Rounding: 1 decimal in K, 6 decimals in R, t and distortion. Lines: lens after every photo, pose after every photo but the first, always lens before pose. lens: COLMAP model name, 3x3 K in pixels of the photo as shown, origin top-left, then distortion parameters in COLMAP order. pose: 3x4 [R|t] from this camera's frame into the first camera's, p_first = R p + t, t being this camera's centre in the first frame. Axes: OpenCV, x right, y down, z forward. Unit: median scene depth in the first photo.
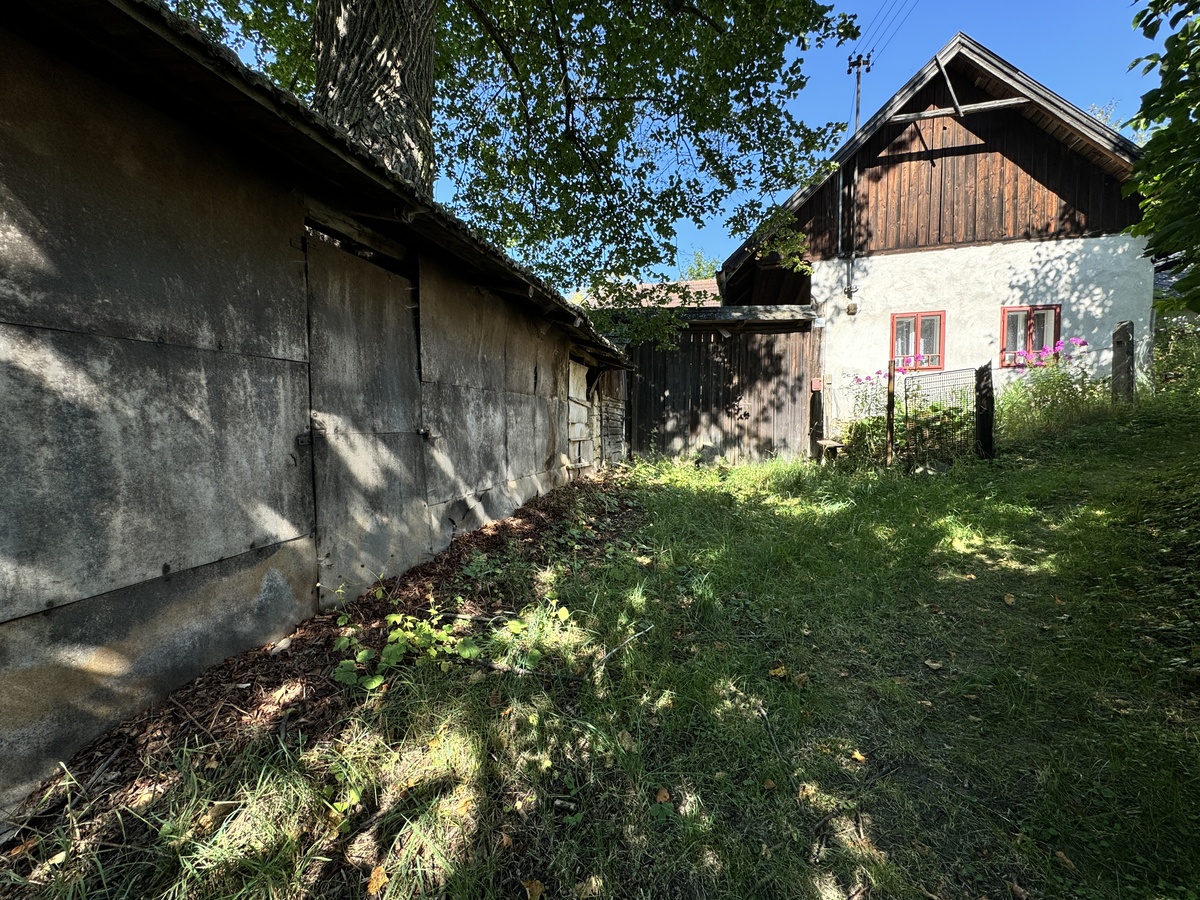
lens RADIAL K [[487.3, 0, 600.0], [0, 487.3, 450.0], [0, 0, 1]] dist [-0.000833, -0.000300]
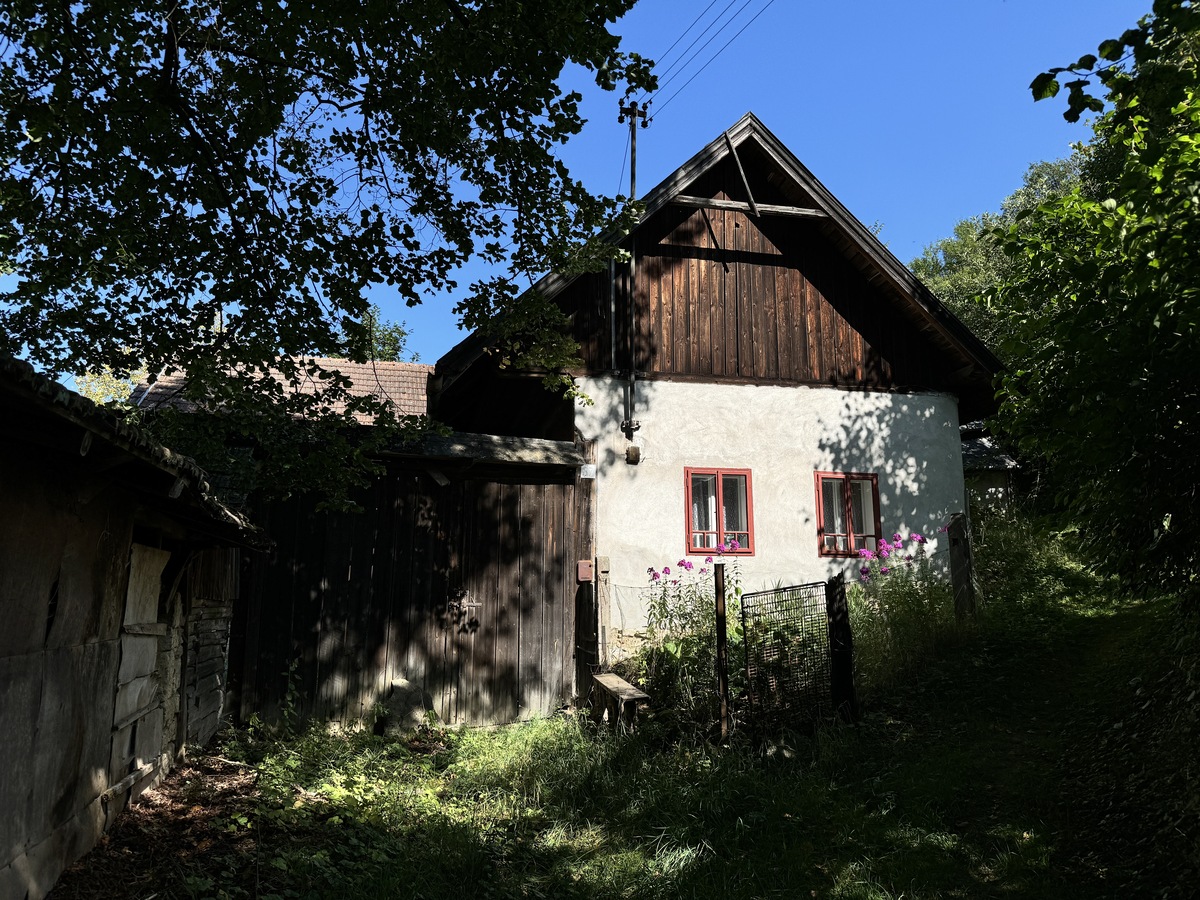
lens RADIAL K [[836.0, 0, 600.0], [0, 836.0, 450.0], [0, 0, 1]] dist [0.136841, -0.202156]
pose [[0.879926, 0.081070, 0.468144, -0.044805], [0.020292, 0.978022, -0.207510, -0.073329], [-0.474678, 0.192093, 0.858942, 0.072135]]
